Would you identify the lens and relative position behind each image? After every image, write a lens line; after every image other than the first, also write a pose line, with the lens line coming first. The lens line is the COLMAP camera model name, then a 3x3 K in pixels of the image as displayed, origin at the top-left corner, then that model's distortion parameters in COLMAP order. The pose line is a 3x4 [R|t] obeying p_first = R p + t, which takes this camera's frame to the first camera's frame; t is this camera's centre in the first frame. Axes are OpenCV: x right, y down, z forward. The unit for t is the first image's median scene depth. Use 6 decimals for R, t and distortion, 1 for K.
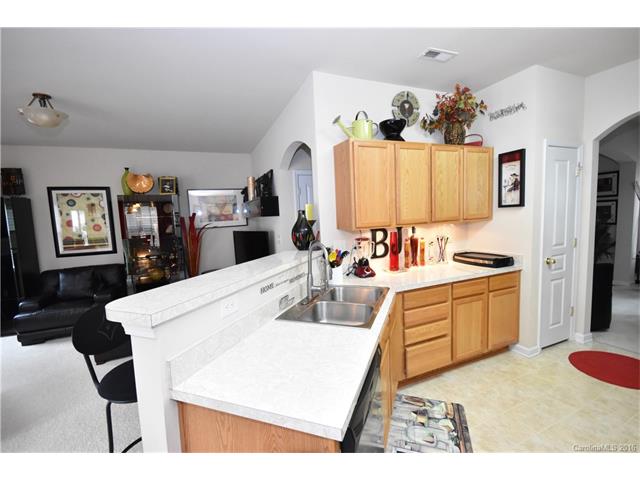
lens RADIAL K [[284.5, 0, 318.9], [0, 284.5, 242.4], [0, 0, 1]] dist [0.019861, -0.018132]
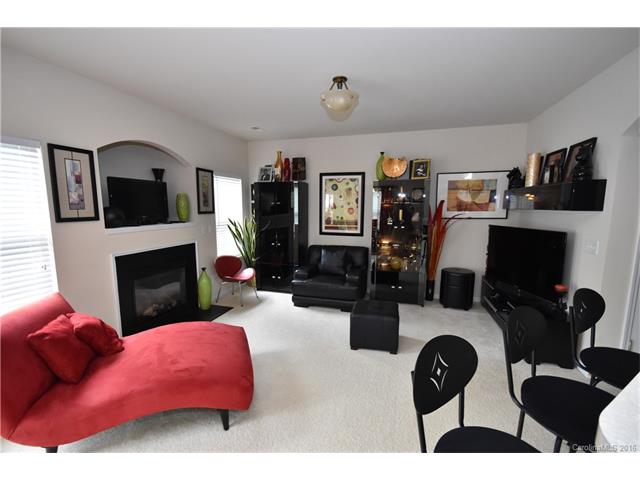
lens RADIAL K [[284.5, 0, 318.9], [0, 284.5, 242.4], [0, 0, 1]] dist [0.019861, -0.018132]
pose [[0.770039, 0.130967, -0.624410, -0.194767], [-0.100682, 0.991385, 0.083775, -0.011976], [0.630003, -0.001643, 0.776591, 0.099197]]
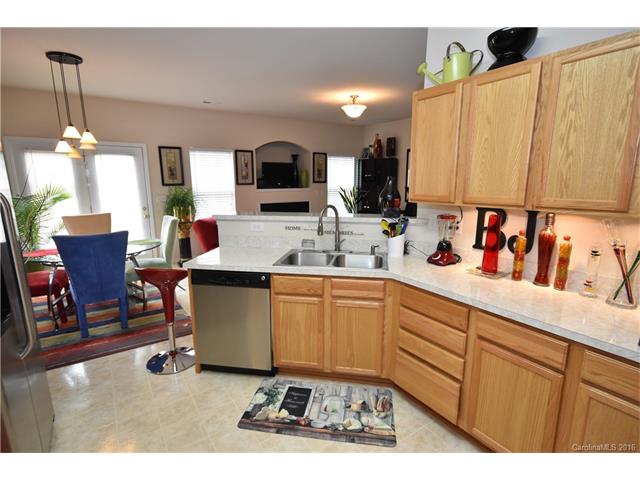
lens RADIAL K [[331.8, 0, 321.9], [0, 331.8, 243.3], [0, 0, 1]] dist [-0.000347, 0.000042]
pose [[0.180898, 0.236064, -0.954751, 0.598629], [-0.102706, 0.969993, 0.220373, -0.064565], [0.978125, 0.058194, 0.199715, 0.305458]]
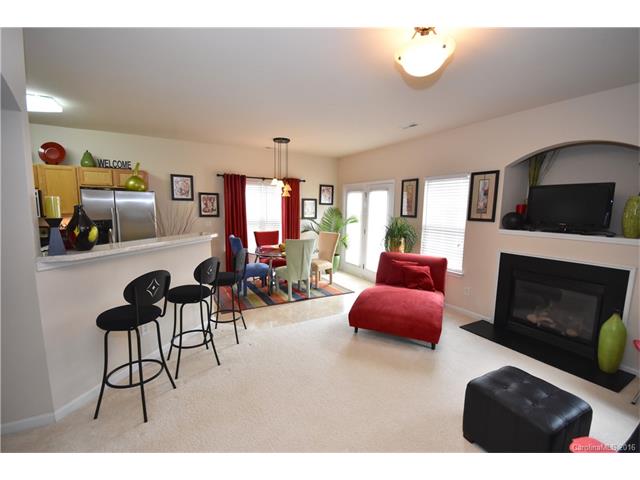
lens RADIAL K [[284.5, 0, 318.9], [0, 284.5, 242.4], [0, 0, 1]] dist [0.019861, -0.018132]
pose [[-0.991653, 0.055611, -0.116327, -0.363964], [0.027798, 0.973201, 0.228271, -0.108864], [0.125903, 0.223132, -0.966623, 1.073904]]
